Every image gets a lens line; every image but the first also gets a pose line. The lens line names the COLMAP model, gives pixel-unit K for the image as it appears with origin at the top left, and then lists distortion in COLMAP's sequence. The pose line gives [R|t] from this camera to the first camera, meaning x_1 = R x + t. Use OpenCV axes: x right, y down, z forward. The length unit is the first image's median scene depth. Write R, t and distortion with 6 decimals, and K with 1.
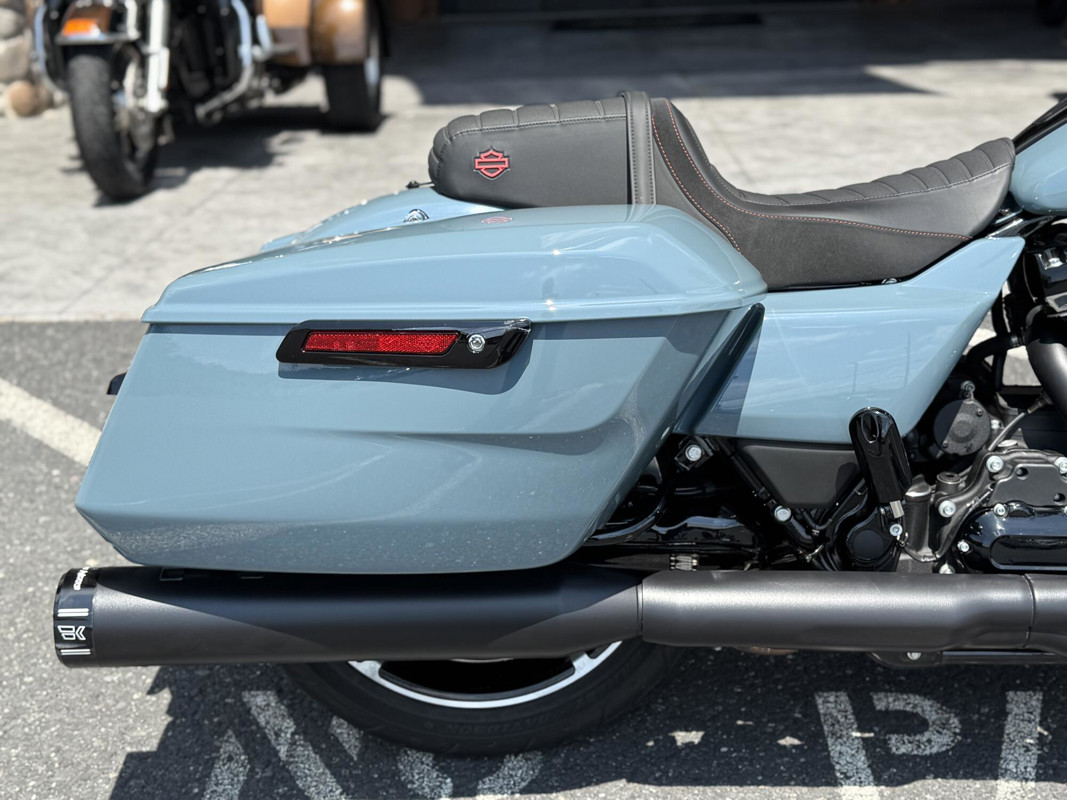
lens RADIAL K [[1468.0, 0, 531.1], [0, 1468.0, 395.7], [0, 0, 1]] dist [0.206412, -0.524108]
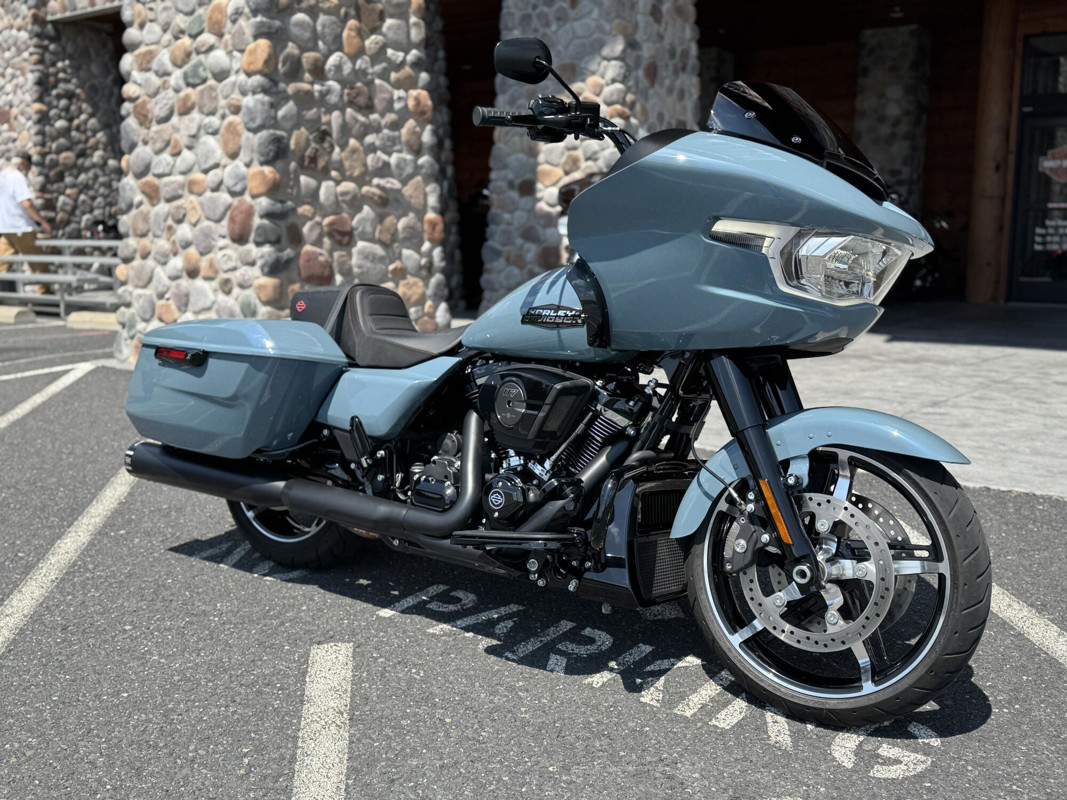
lens RADIAL K [[1076.5, 0, 533.5], [0, 1076.5, 400.0], [0, 0, 1]] dist [0.155074, -0.330355]
pose [[0.813283, 0.122834, -0.568755, 1.298622], [-0.209612, 0.973685, -0.089445, 0.070942], [0.542801, 0.191962, 0.817629, -0.216127]]
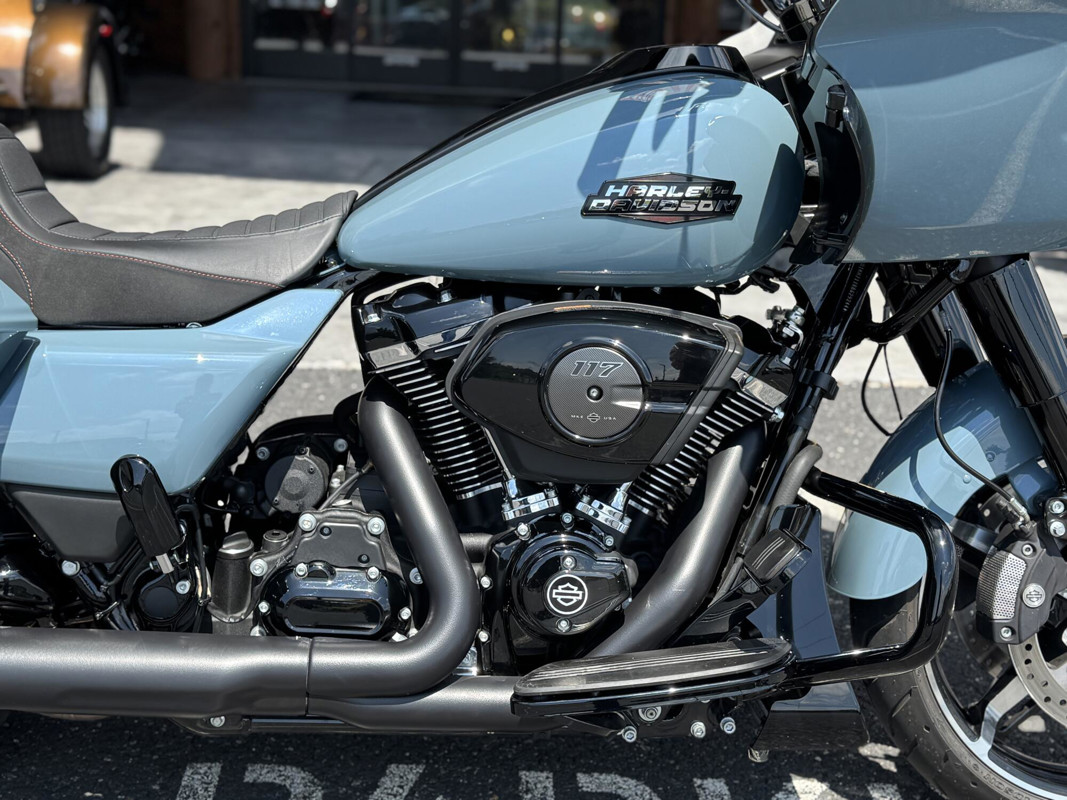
lens RADIAL K [[1468.1, 0, 538.6], [0, 1468.1, 403.4], [0, 0, 1]] dist [0.188029, -0.516165]
pose [[0.993970, 0.050915, 0.097115, 0.361375], [-0.046240, 0.997688, -0.049804, 0.009669], [-0.099426, 0.045013, 0.994026, 0.030141]]
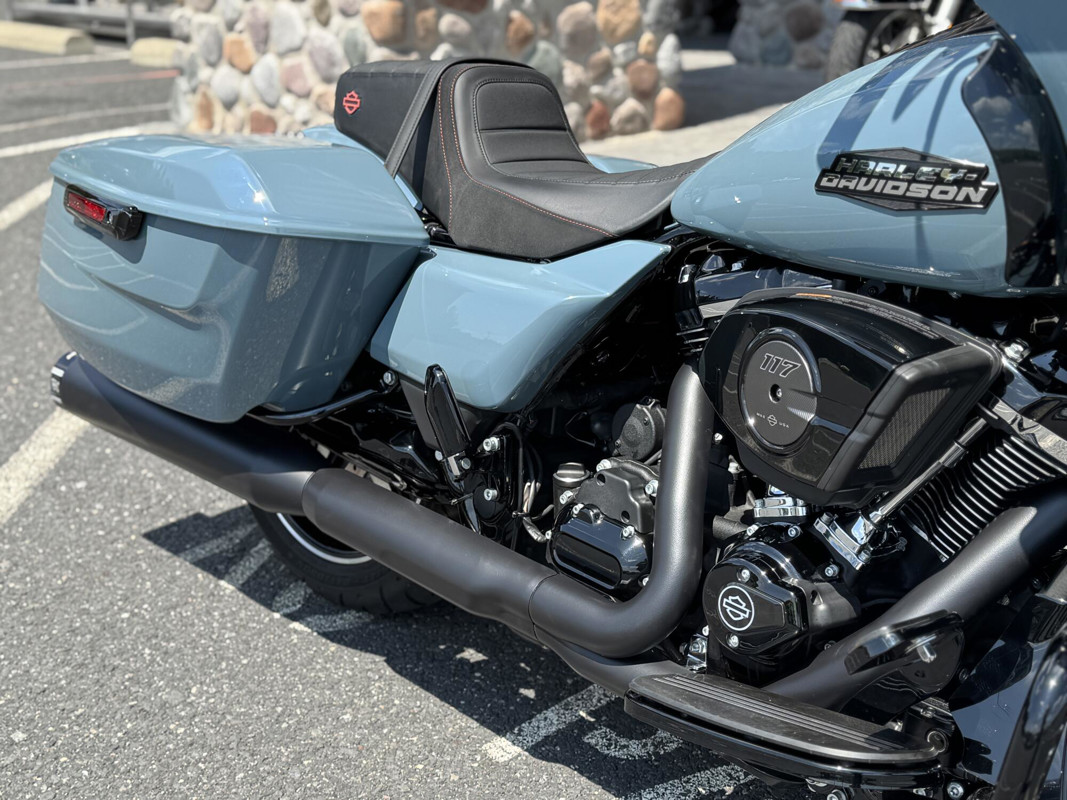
lens RADIAL K [[1469.9, 0, 516.0], [0, 1469.9, 404.2], [0, 0, 1]] dist [0.087165, 0.008588]
pose [[0.688052, 0.256506, -0.678814, 0.916796], [-0.240237, 0.963210, 0.120465, -0.097428], [0.684741, 0.080190, 0.724361, 0.249010]]
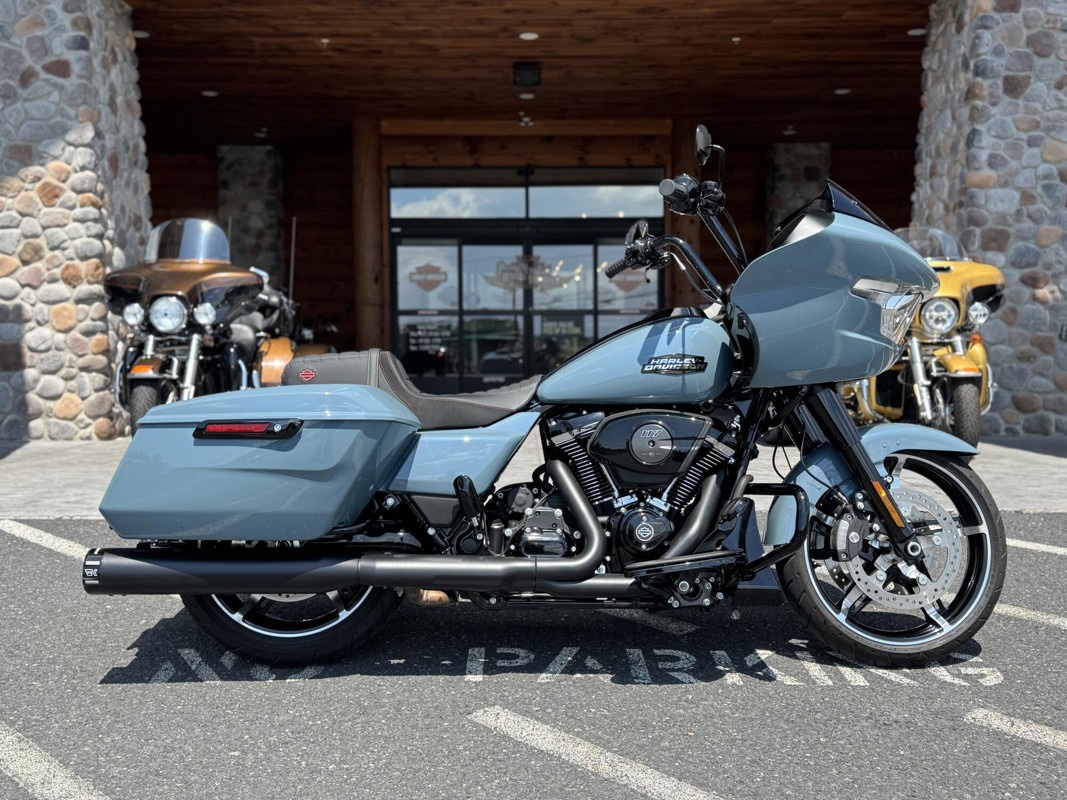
lens RADIAL K [[1076.5, 0, 533.5], [0, 1076.5, 400.0], [0, 0, 1]] dist [0.155074, -0.330355]
pose [[0.998510, 0.025192, 0.048401, 0.234998], [-0.011520, 0.964373, -0.264295, 0.308769], [-0.053335, 0.263344, 0.963227, -0.592994]]
